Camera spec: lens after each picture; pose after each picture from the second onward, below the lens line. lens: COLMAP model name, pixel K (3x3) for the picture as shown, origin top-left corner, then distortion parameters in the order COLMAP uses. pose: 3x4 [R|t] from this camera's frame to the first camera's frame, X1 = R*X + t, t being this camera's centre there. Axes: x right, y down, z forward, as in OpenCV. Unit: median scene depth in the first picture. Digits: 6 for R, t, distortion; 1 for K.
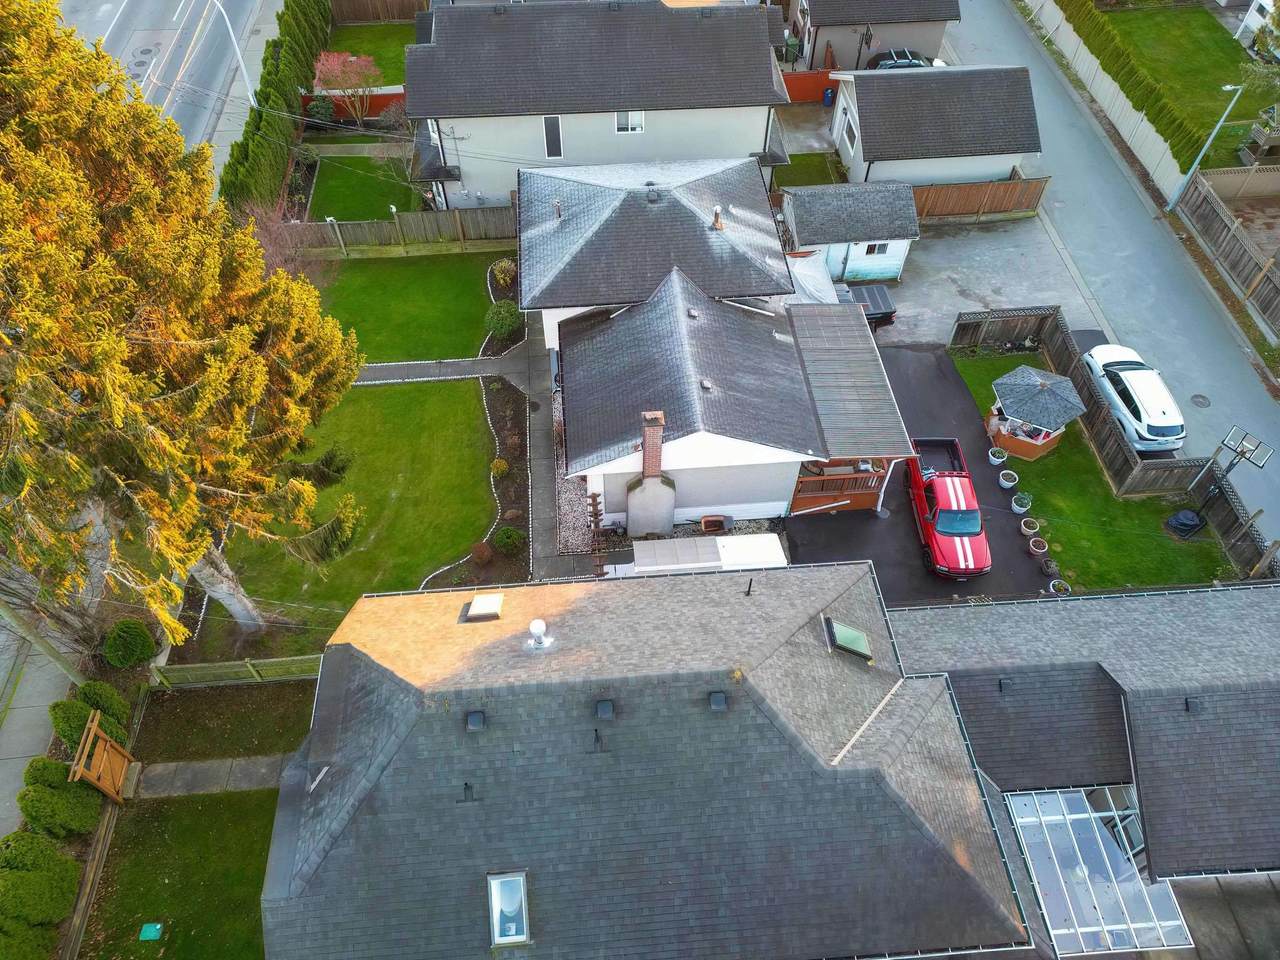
lens RADIAL K [[882.5, 0, 634.8], [0, 882.5, 481.5], [0, 0, 1]] dist [0.106036, -0.118393]
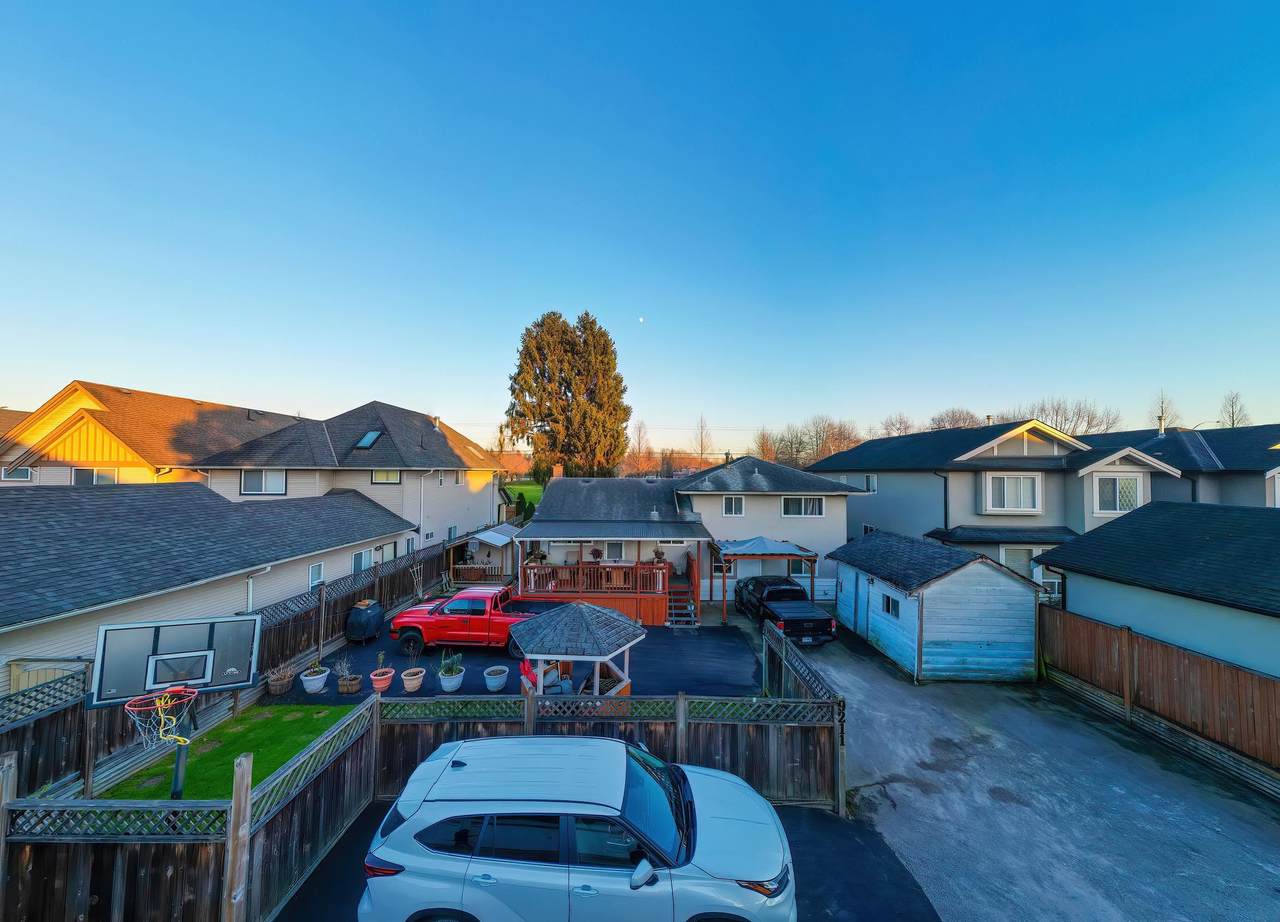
lens RADIAL K [[430.3, 0, 640.0], [0, 430.3, 461.0], [0, 0, 1]] dist [0.012602, -0.000013]
pose [[-0.083747, -0.024967, -0.996174, 0.764895], [-0.796013, 0.603058, 0.051805, -0.220819], [0.599458, 0.797306, -0.070379, 0.957593]]
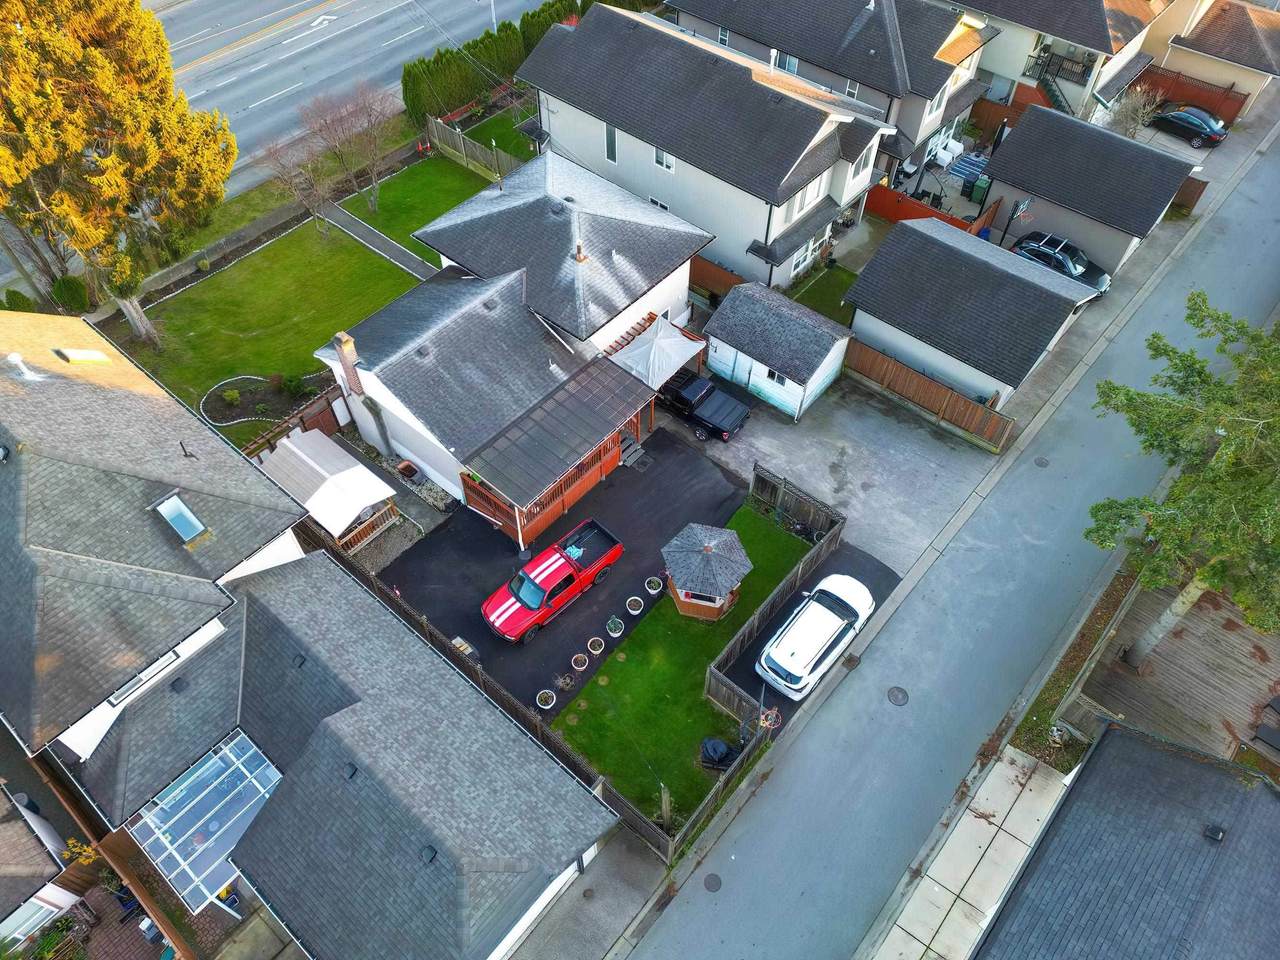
lens RADIAL K [[882.5, 0, 634.8], [0, 882.5, 481.5], [0, 0, 1]] dist [0.106036, -0.118393]
pose [[0.701416, 0.565414, -0.433962, 0.769218], [-0.566992, 0.811571, 0.140972, -0.255969], [0.431898, 0.147173, 0.889834, 0.099278]]
